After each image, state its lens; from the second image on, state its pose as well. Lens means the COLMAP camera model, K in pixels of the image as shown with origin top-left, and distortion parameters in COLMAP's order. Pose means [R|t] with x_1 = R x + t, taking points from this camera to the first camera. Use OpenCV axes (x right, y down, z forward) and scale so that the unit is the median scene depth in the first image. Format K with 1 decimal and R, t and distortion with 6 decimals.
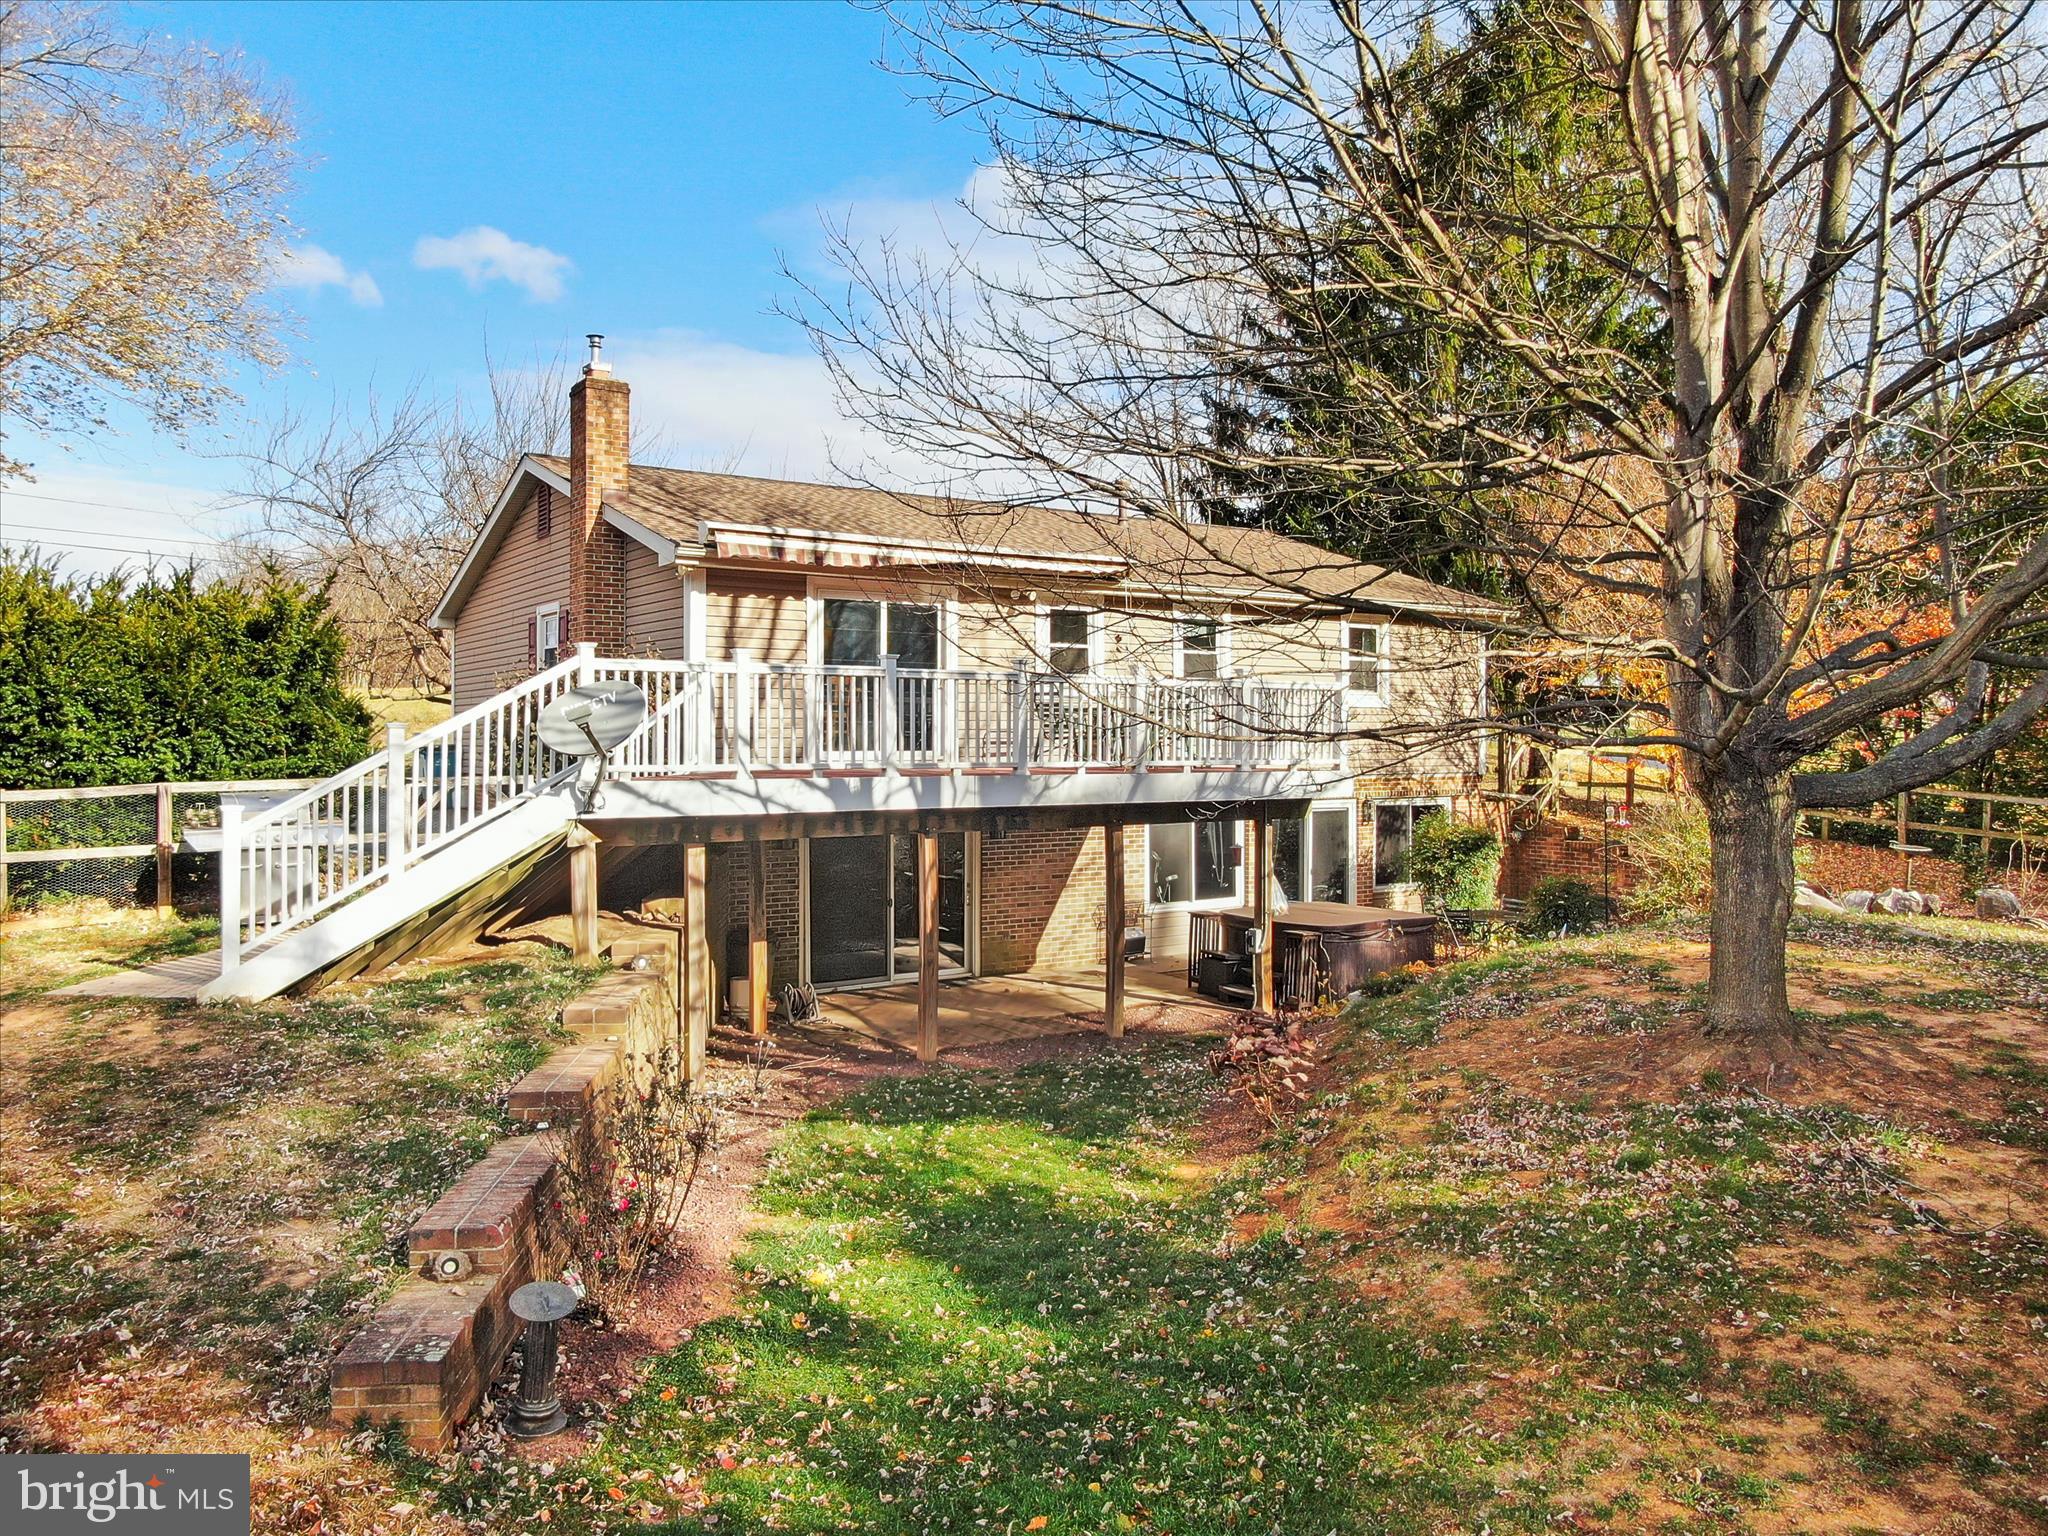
lens RADIAL K [[1539.6, 0, 1019.0], [0, 1539.6, 761.4], [0, 0, 1]] dist [-0.003797, -0.002152]
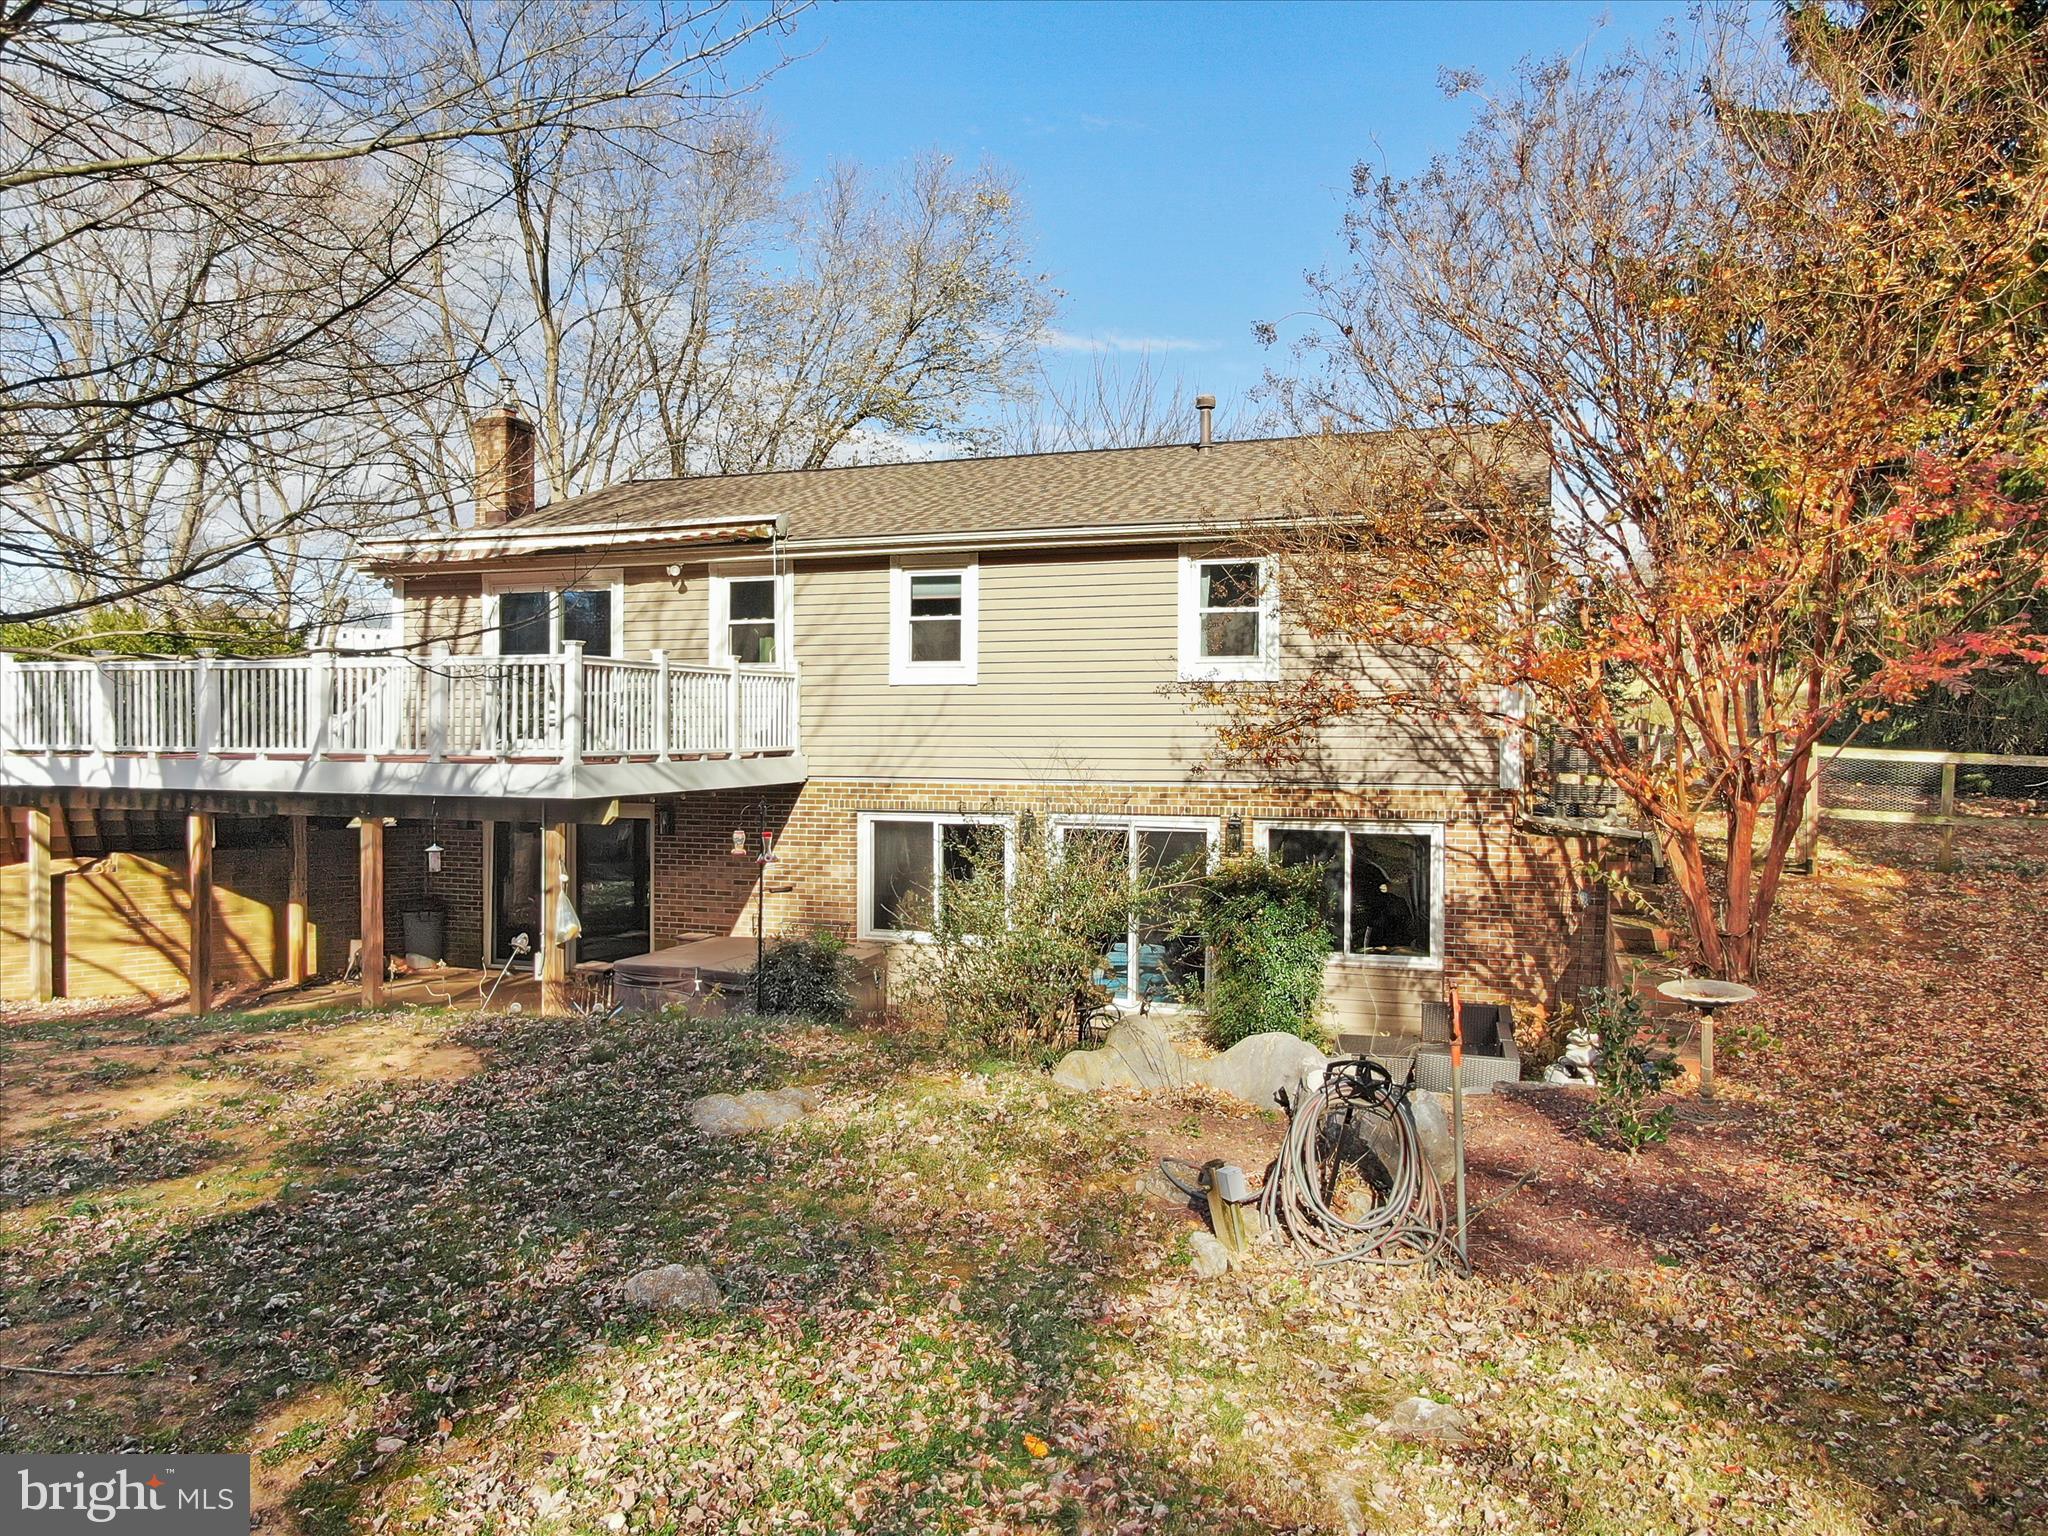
lens RADIAL K [[1539.6, 0, 1018.8], [0, 1539.6, 763.1], [0, 0, 1]] dist [-0.003797, -0.002152]
pose [[0.558195, 0.019386, -0.829483, 0.920727], [-0.014938, 0.999800, 0.013315, -0.008563], [0.829575, 0.004958, 0.558373, 0.686267]]
